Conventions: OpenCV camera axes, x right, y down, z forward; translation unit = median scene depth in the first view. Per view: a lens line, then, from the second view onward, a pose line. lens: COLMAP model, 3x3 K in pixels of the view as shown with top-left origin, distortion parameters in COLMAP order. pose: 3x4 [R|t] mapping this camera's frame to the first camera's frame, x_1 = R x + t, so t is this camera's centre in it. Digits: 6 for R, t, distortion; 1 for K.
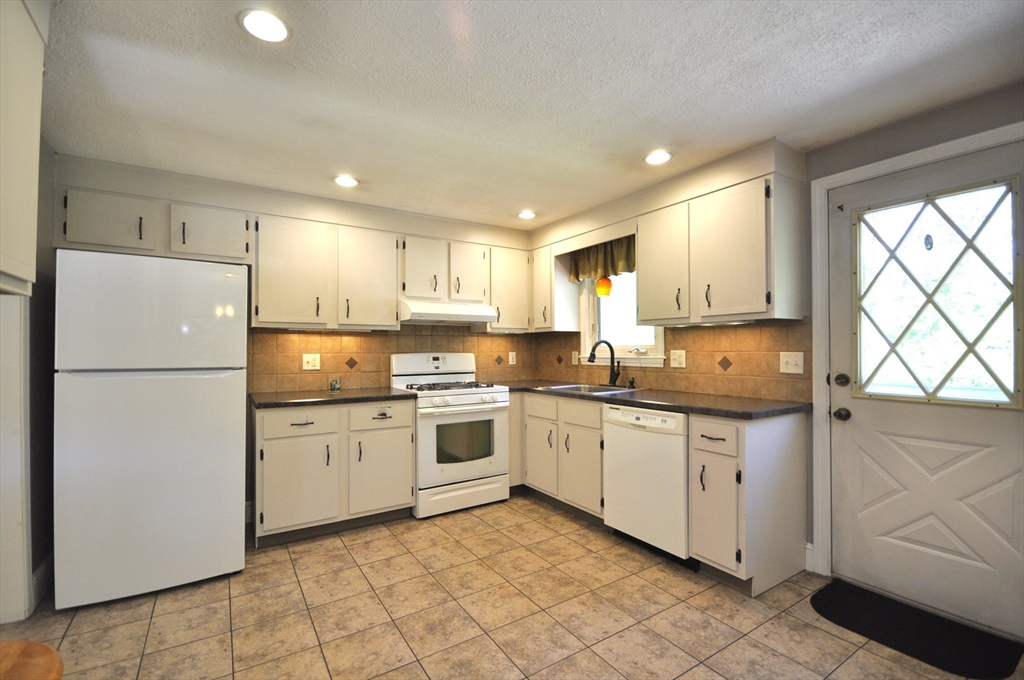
lens RADIAL K [[454.6, 0, 511.3], [0, 454.6, 348.6], [0, 0, 1]] dist [0.006249, -0.013428]
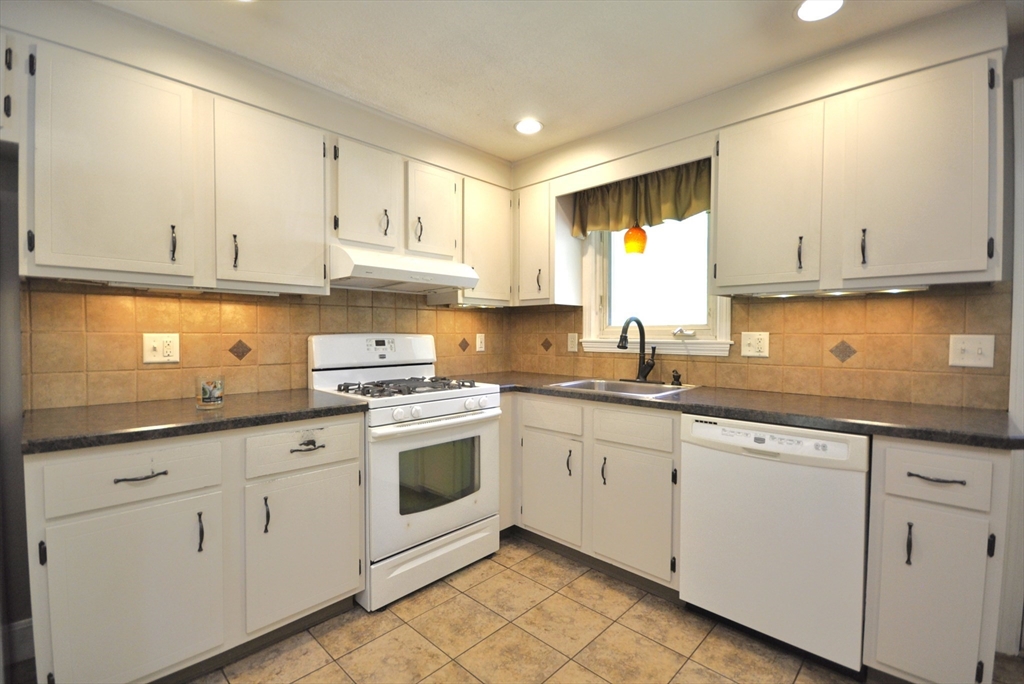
lens RADIAL K [[459.0, 0, 504.1], [0, 459.0, 345.8], [0, 0, 1]] dist [0.014560, -0.014506]
pose [[0.975475, 0.001125, 0.220107, -0.160663], [-0.007864, 0.999527, 0.029740, 0.006796], [-0.219970, -0.030742, 0.975022, 0.371316]]
